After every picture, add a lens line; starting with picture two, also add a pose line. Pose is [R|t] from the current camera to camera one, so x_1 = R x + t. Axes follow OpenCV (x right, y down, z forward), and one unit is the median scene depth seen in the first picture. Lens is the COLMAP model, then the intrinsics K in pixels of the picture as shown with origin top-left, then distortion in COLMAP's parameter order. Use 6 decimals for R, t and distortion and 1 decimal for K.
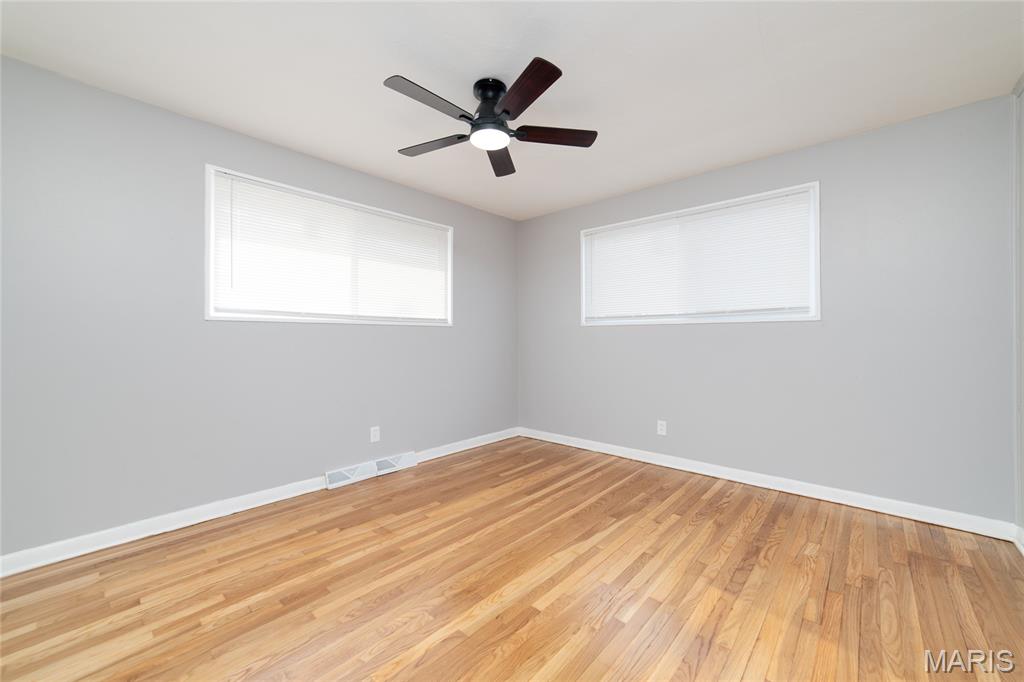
lens RADIAL K [[398.1, 0, 514.8], [0, 398.1, 335.7], [0, 0, 1]] dist [-0.003603, 0.000405]
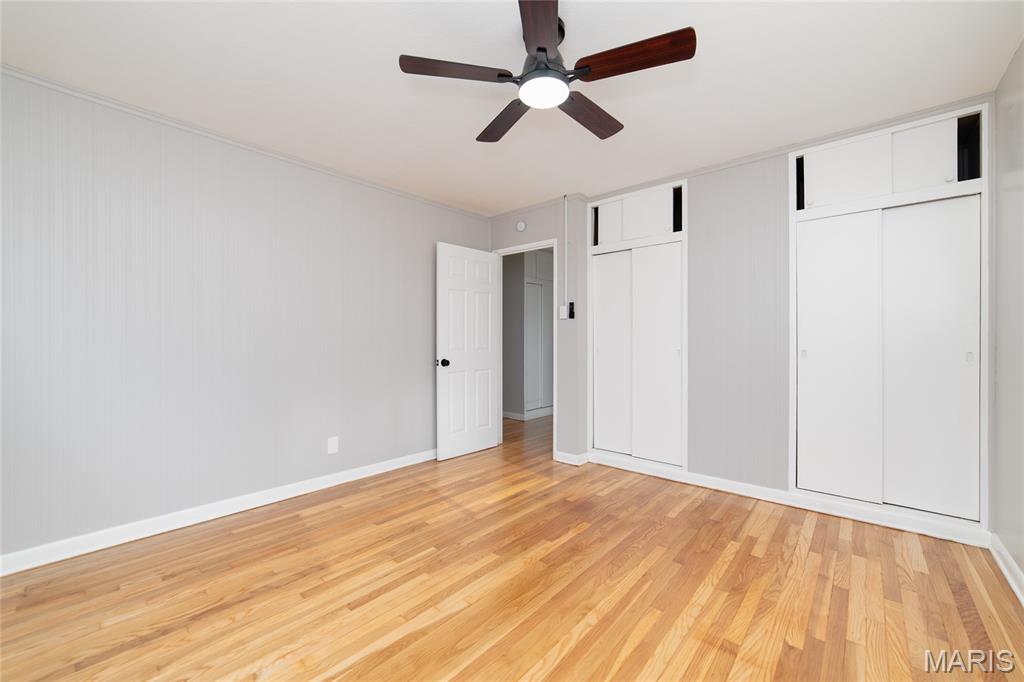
lens RADIAL K [[398.1, 0, 514.8], [0, 398.1, 335.7], [0, 0, 1]] dist [-0.003603, 0.000405]
pose [[-0.999940, 0.003527, -0.010401, 0.004862], [0.003684, 0.999879, -0.015122, 0.006684], [0.010347, -0.015159, -0.999832, 2.102725]]
